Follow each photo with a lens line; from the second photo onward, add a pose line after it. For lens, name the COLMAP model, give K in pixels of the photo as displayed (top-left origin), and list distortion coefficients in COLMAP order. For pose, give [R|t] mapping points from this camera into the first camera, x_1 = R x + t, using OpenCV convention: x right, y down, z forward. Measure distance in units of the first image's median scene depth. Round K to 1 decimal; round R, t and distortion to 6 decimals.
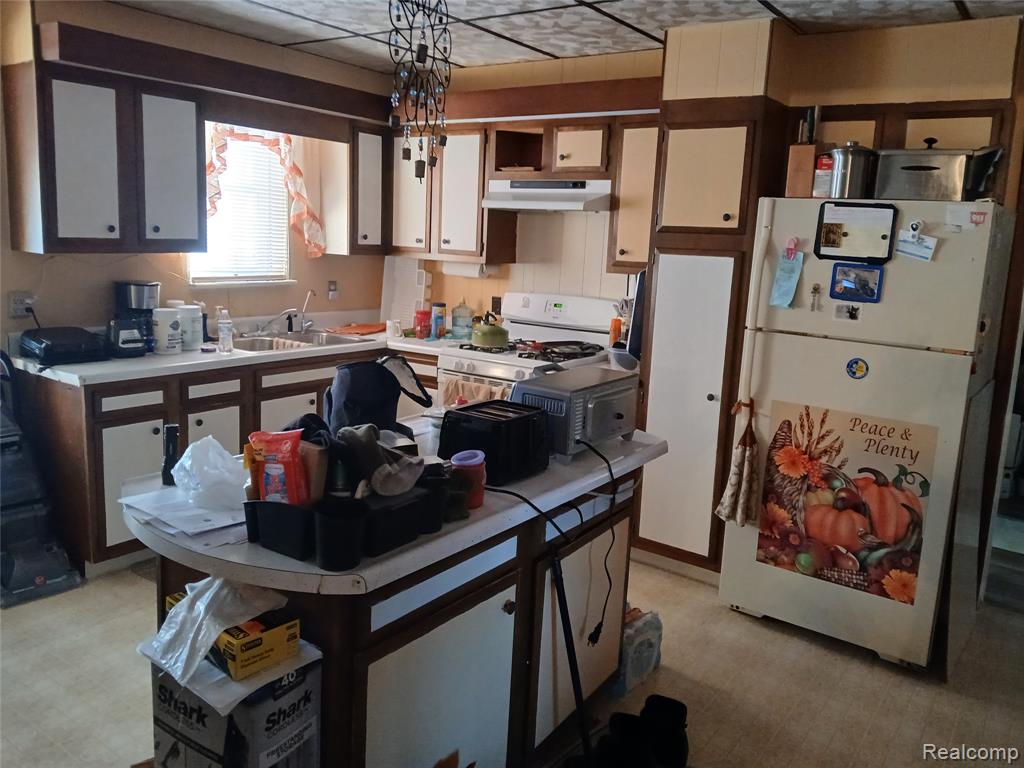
lens RADIAL K [[796.4, 0, 512.0], [0, 796.4, 383.1], [0, 0, 1]] dist [-0.058676, -0.004151]
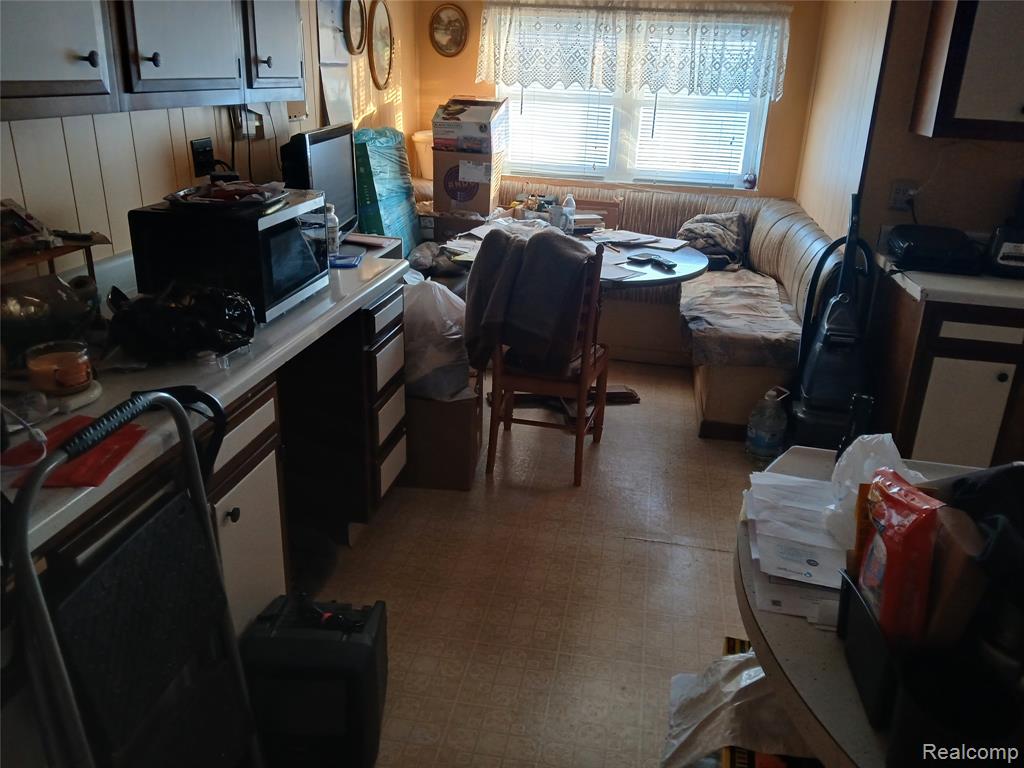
lens RADIAL K [[796.4, 0, 512.2], [0, 796.4, 381.6], [0, 0, 1]] dist [-0.058676, -0.004151]
pose [[0.424986, 0.288966, -0.857838, 0.001965], [-0.177443, 0.955886, 0.234085, -0.029258], [0.887638, 0.052734, 0.457513, 0.221419]]
